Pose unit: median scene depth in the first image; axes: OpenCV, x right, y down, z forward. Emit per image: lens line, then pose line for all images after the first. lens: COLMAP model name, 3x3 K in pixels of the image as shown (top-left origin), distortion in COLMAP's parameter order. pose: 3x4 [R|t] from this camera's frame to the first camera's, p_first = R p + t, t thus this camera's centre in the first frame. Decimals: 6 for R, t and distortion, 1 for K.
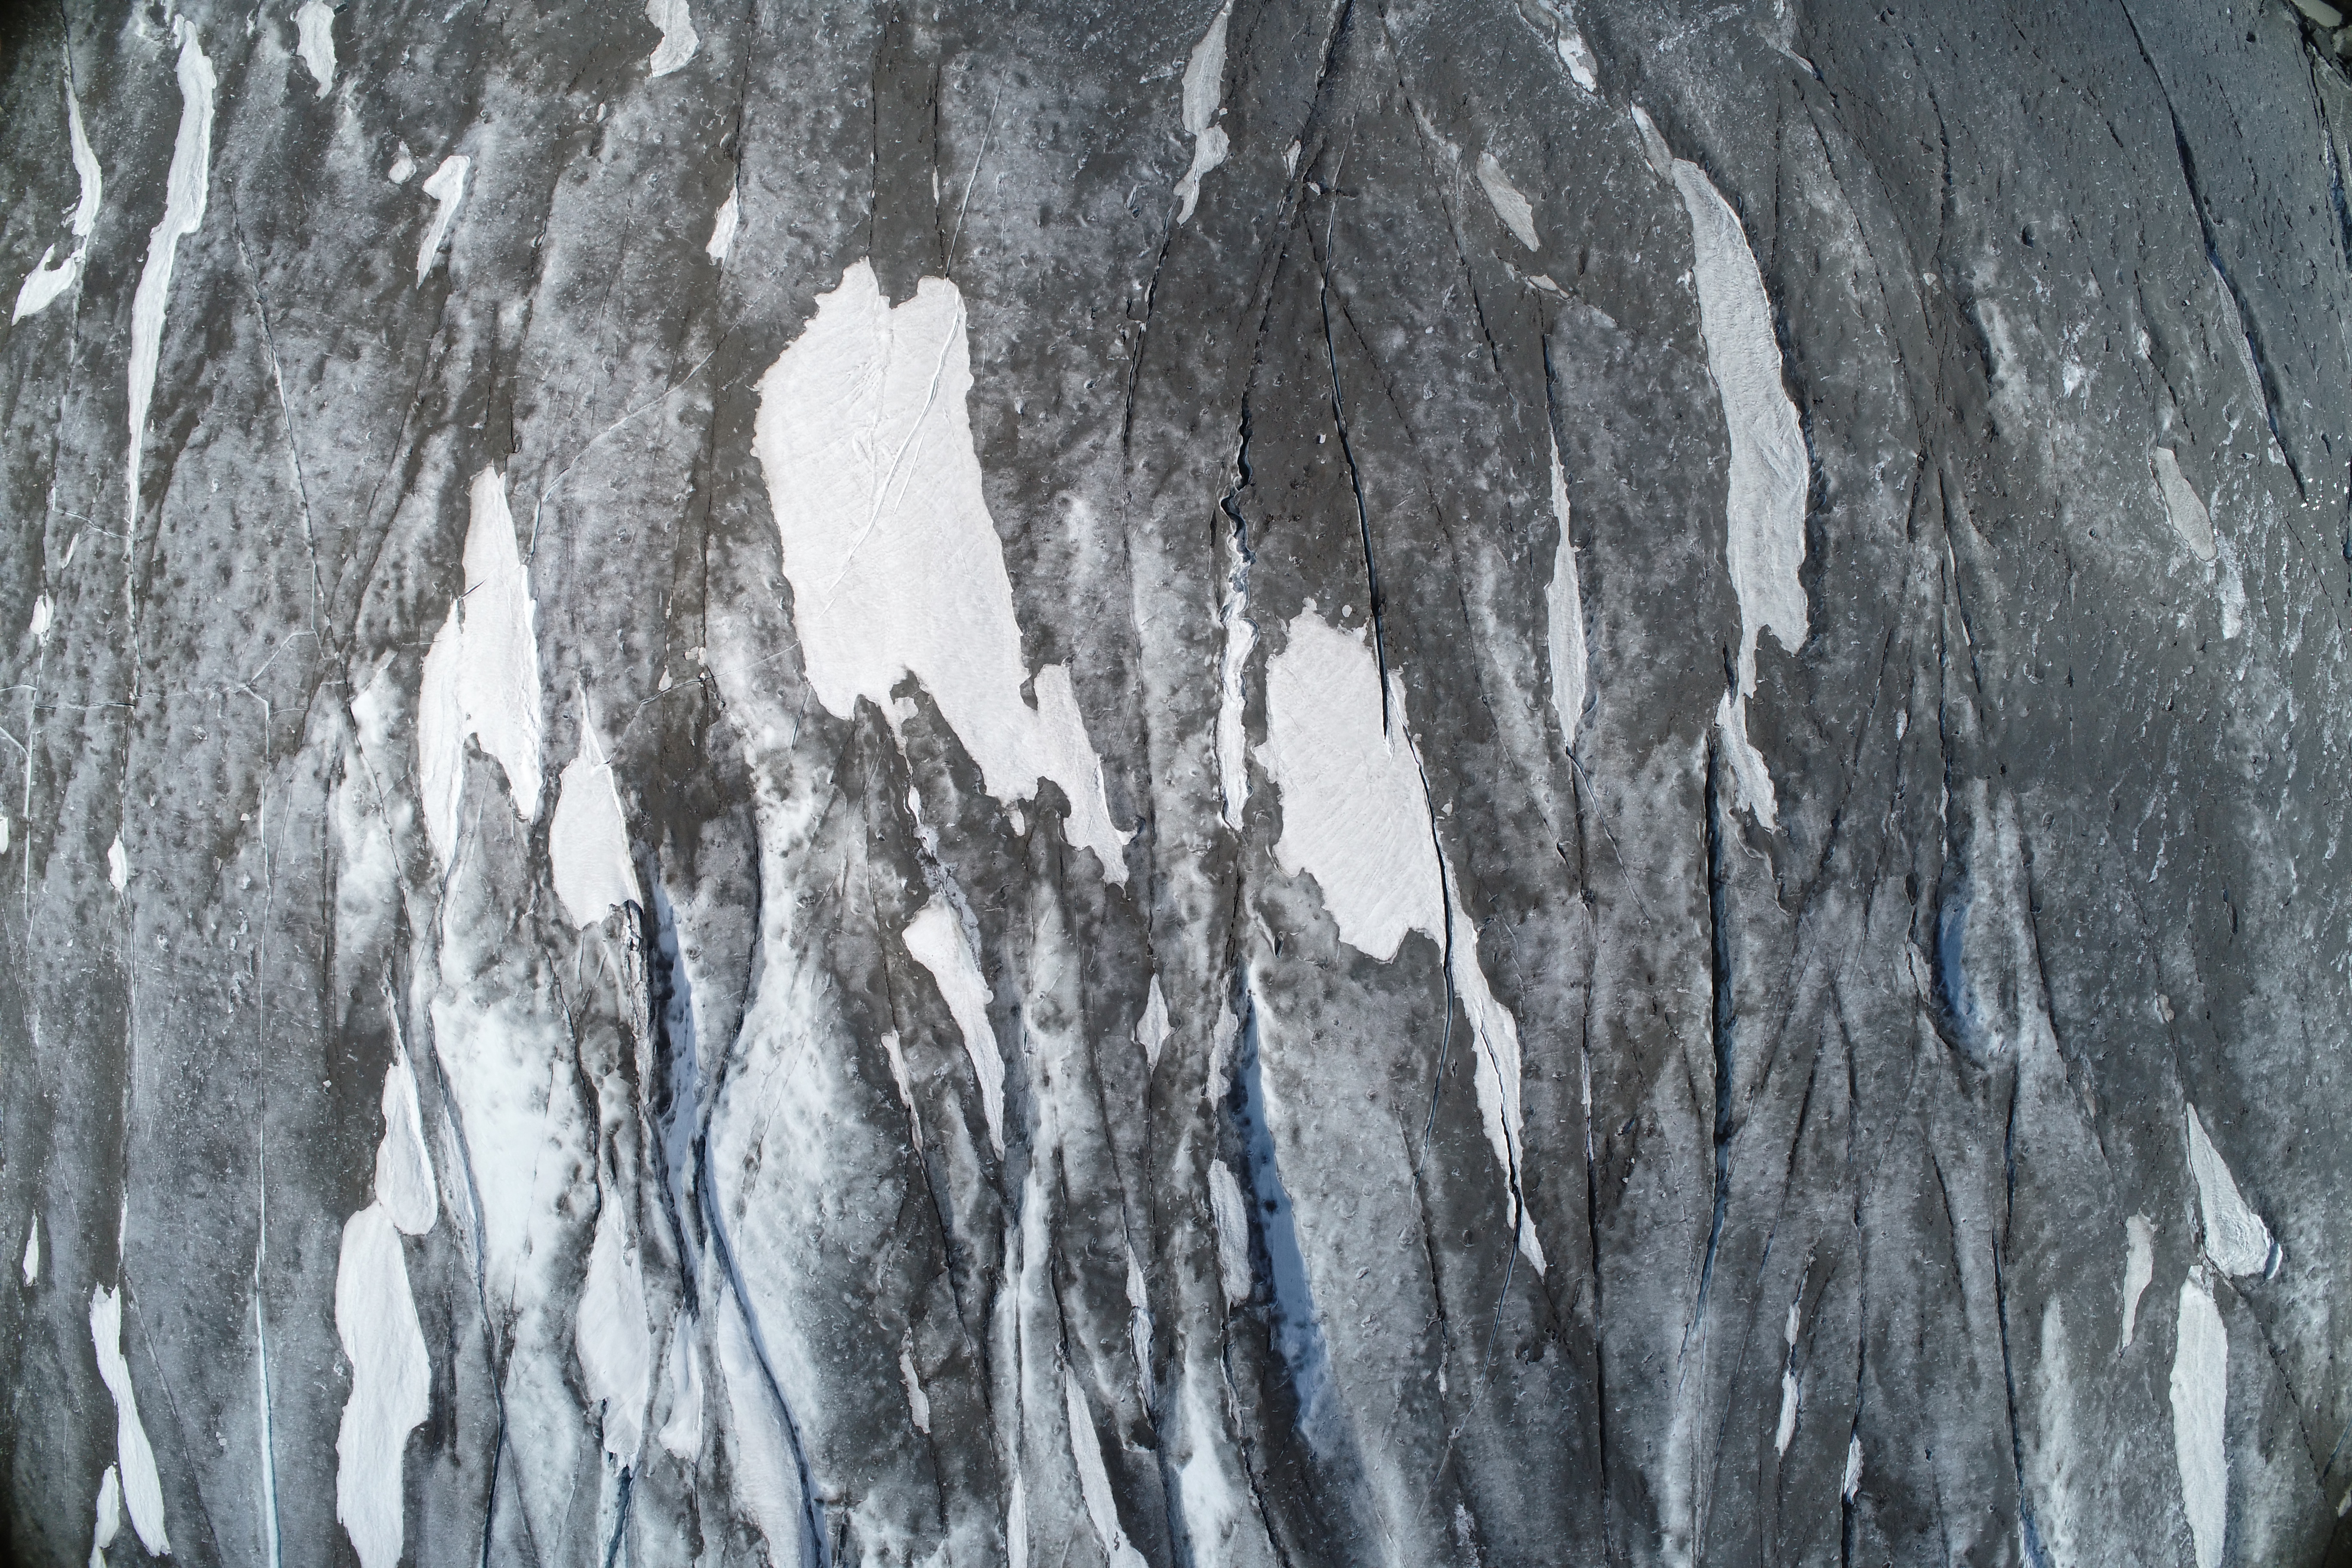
lens RADIAL K [[1626.7, 0, 1179.7], [0, 1626.7, 785.3], [0, 0, 1]] dist [-0.241272, 0.066188]
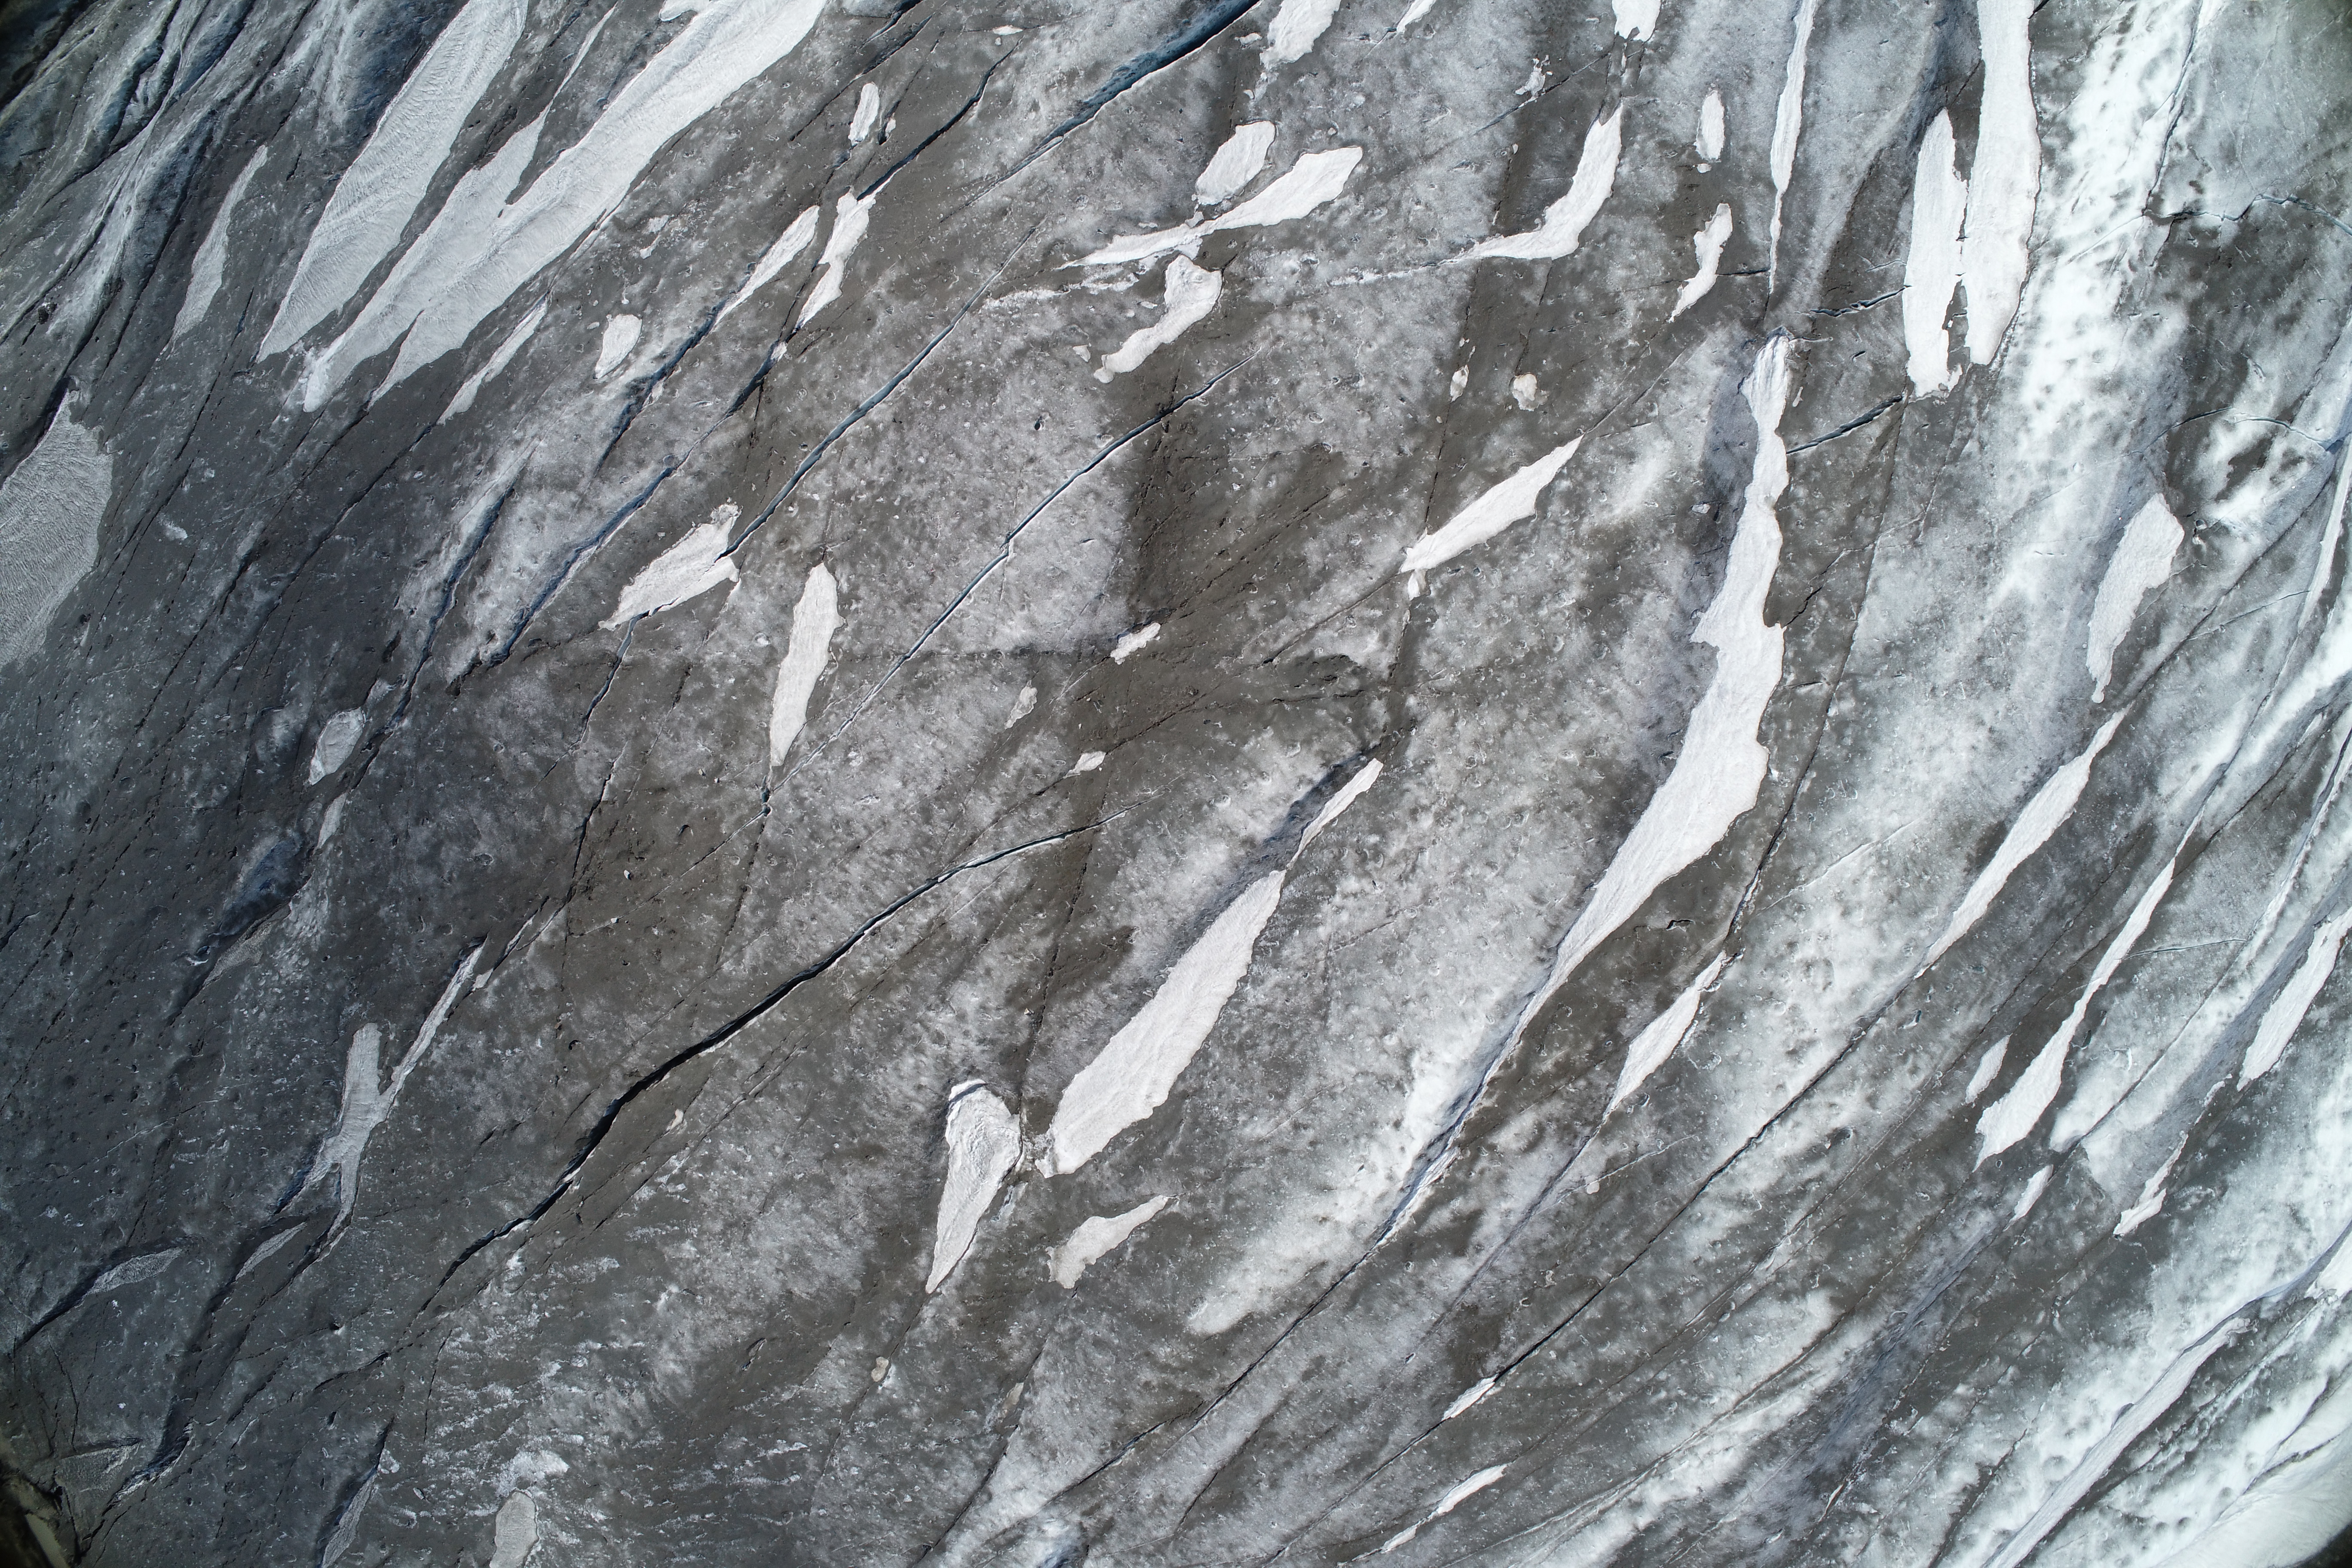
lens RADIAL K [[1626.7, 0, 1181.0], [0, 1626.7, 784.0], [0, 0, 1]] dist [-0.241272, 0.066188]
pose [[-0.694389, -0.716228, -0.069587, 0.936965], [0.719519, -0.692506, -0.052222, 0.650649], [-0.010787, -0.086331, 0.996208, 0.014161]]
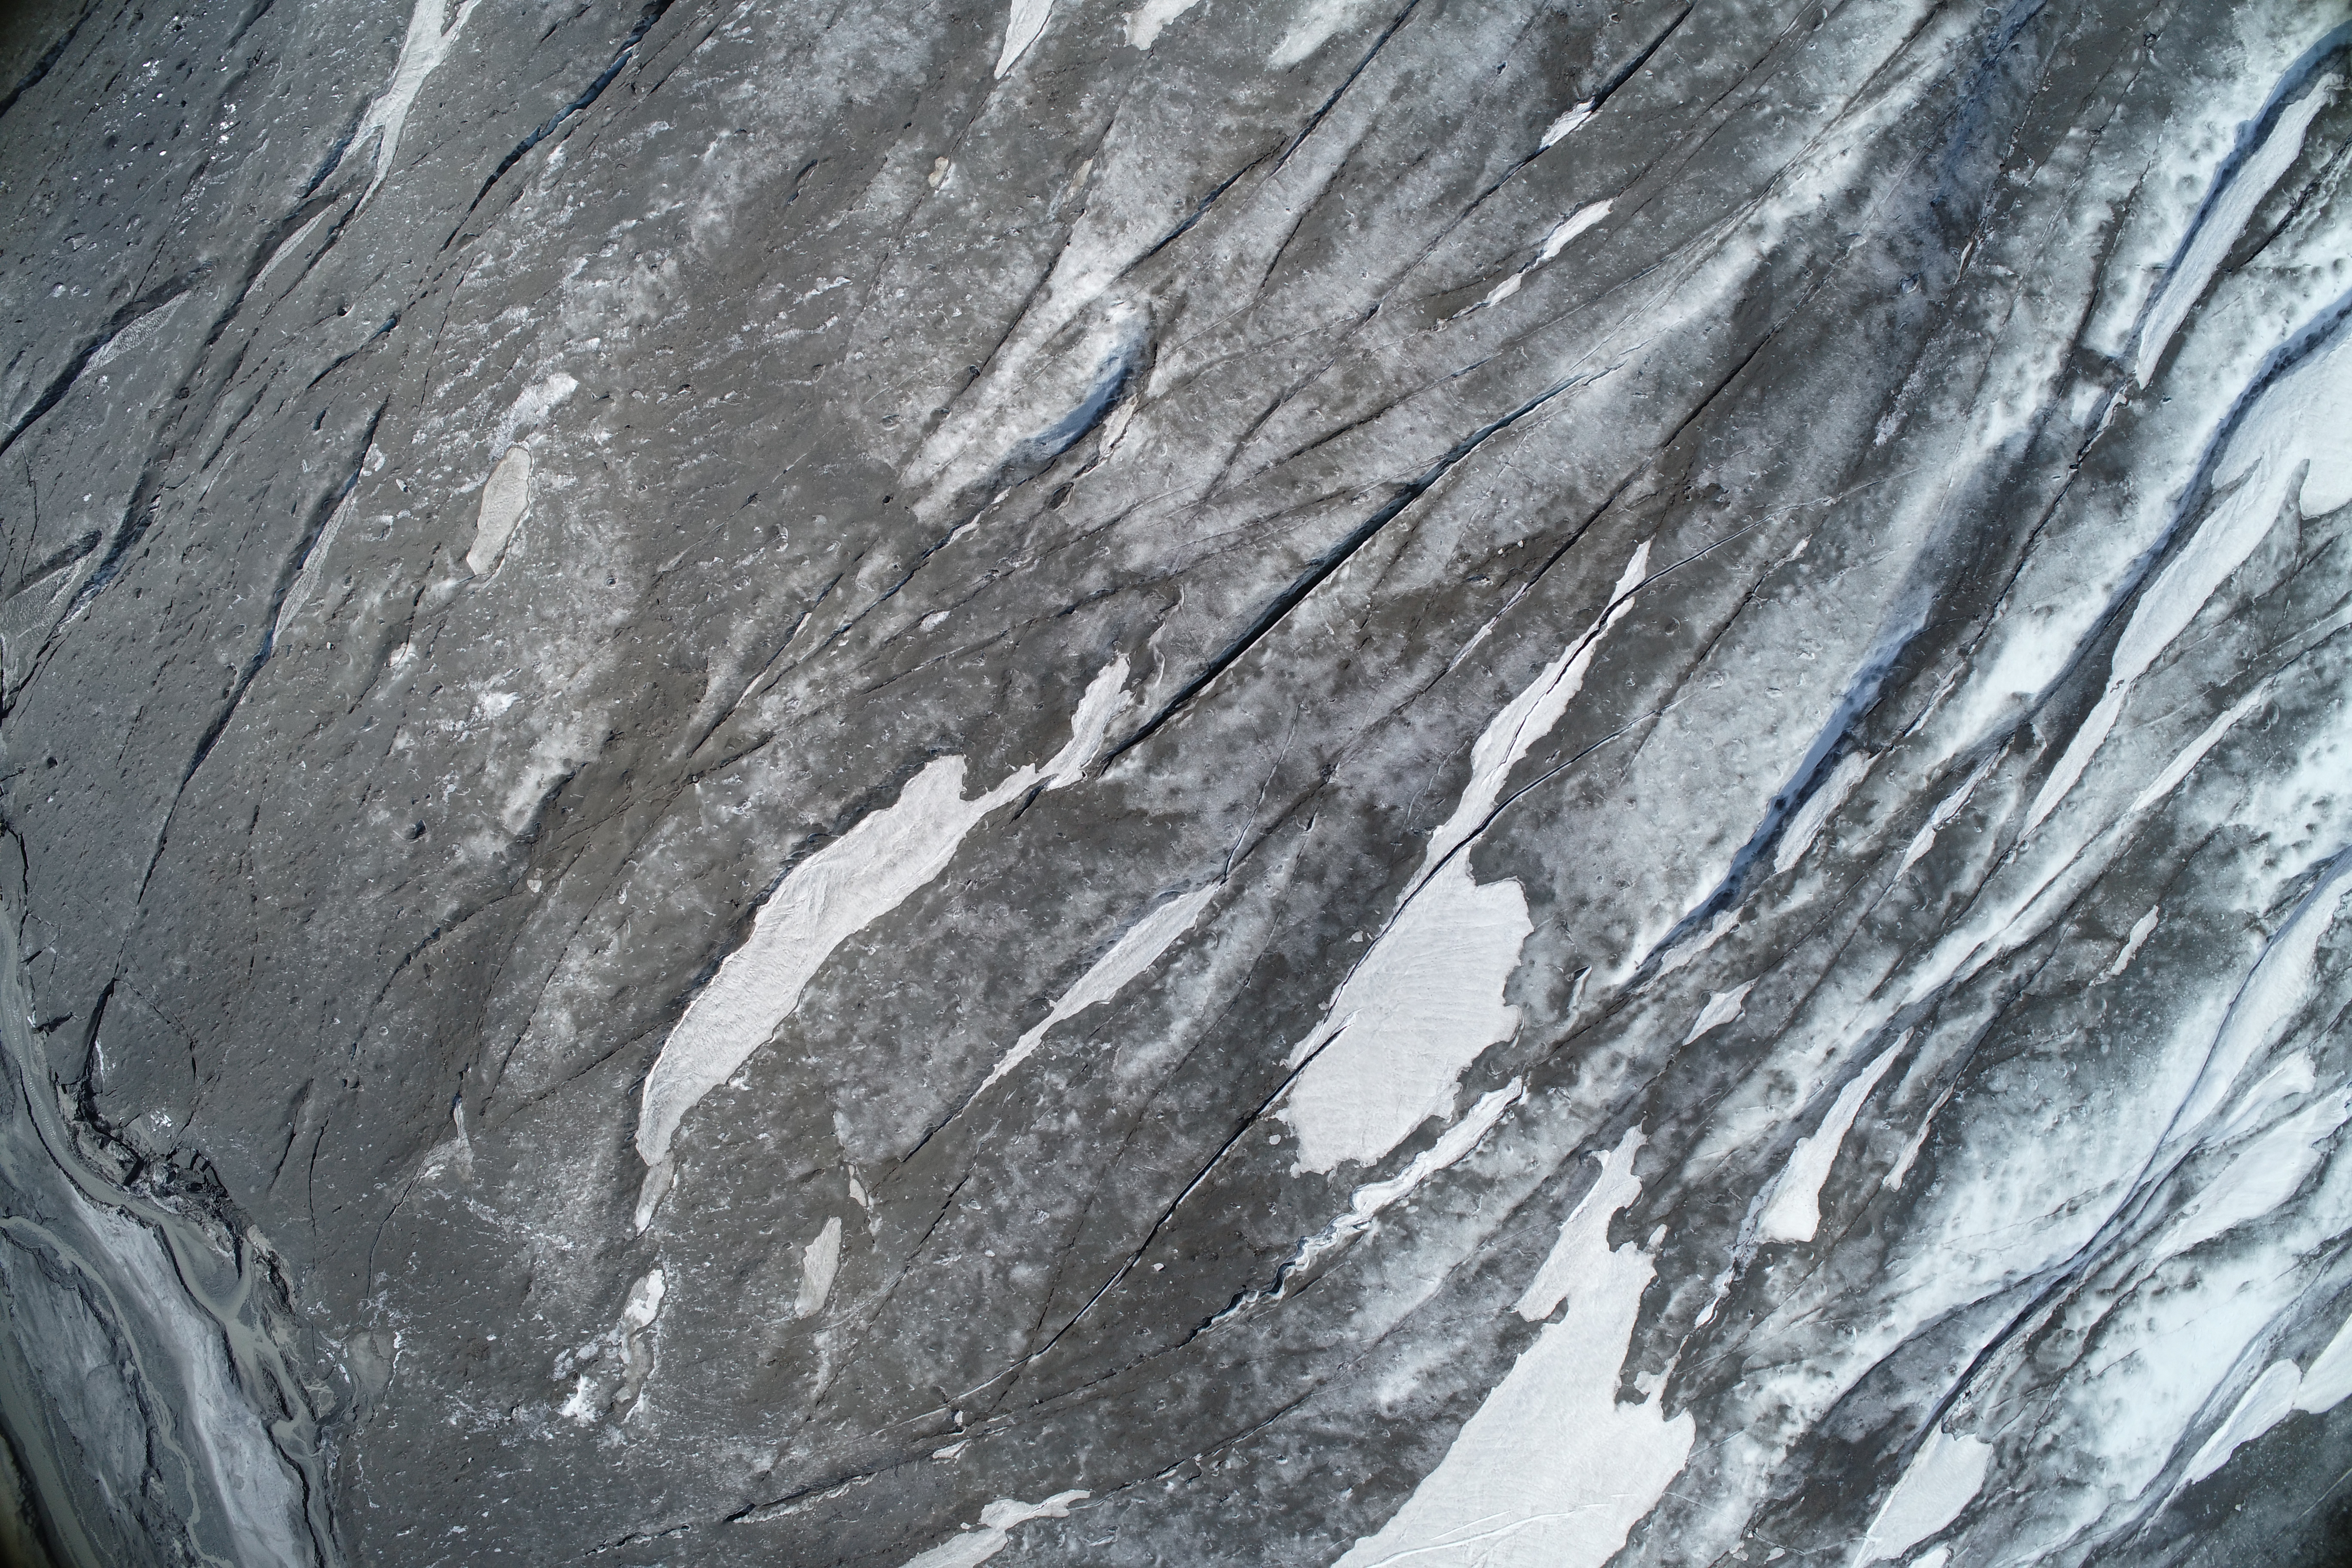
lens RADIAL K [[1626.7, 0, 1181.9], [0, 1626.7, 778.8], [0, 0, 1]] dist [-0.241272, 0.066188]
pose [[-0.688544, -0.724546, -0.030656, 0.348634], [0.725128, -0.688437, -0.015595, 0.018941], [-0.009806, -0.032967, 0.999408, 0.026587]]
